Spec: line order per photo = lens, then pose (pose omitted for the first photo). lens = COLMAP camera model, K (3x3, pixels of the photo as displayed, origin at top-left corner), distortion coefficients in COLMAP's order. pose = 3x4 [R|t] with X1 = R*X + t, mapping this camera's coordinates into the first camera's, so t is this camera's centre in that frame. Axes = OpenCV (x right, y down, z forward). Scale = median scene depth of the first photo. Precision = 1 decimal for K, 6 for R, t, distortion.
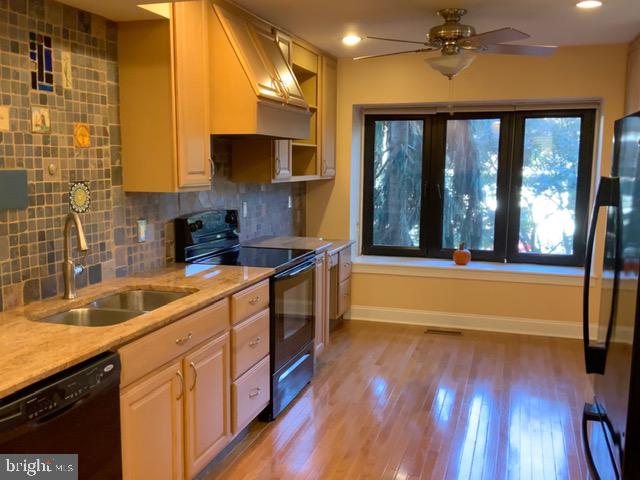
lens RADIAL K [[628.6, 0, 318.1], [0, 628.6, 237.9], [0, 0, 1]] dist [0.024377, 0.000000]
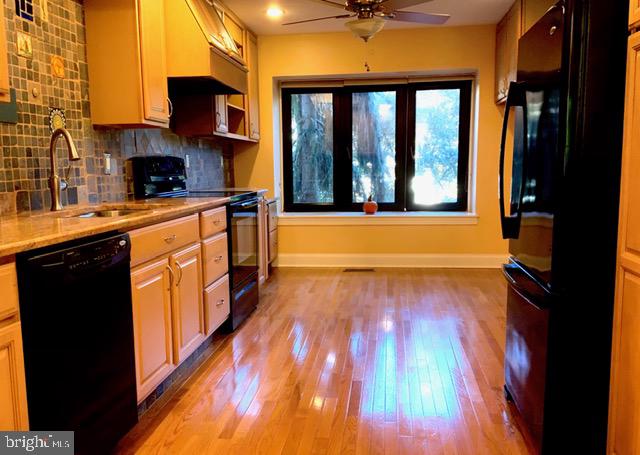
lens RADIAL K [[565.7, 0, 321.7], [0, 565.7, 233.7], [0, 0, 1]] dist [0.046564, -0.085298]
pose [[0.981813, -0.043770, 0.184737, -0.101488], [0.043804, 0.999033, 0.003902, 0.122369], [-0.184729, 0.004261, 0.982780, -0.045572]]
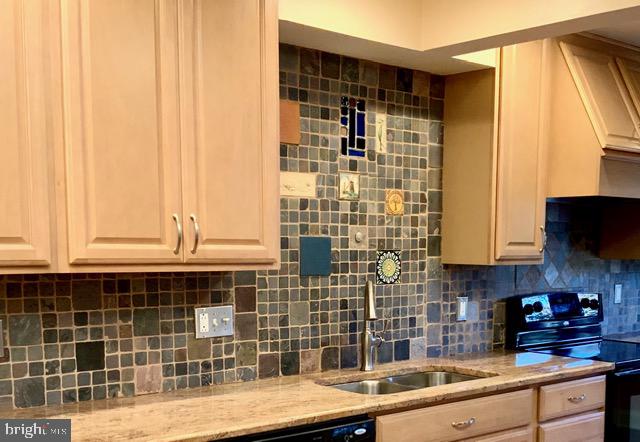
lens RADIAL K [[826.5, 0, 390.1], [0, 826.5, 352.0], [0, 0, 1]] dist [0.089273, 0.000000]
pose [[0.869294, 0.069337, -0.489408, 0.208327], [-0.065030, 0.997549, 0.025821, 0.026043], [0.489999, 0.009380, 0.871673, -0.073516]]
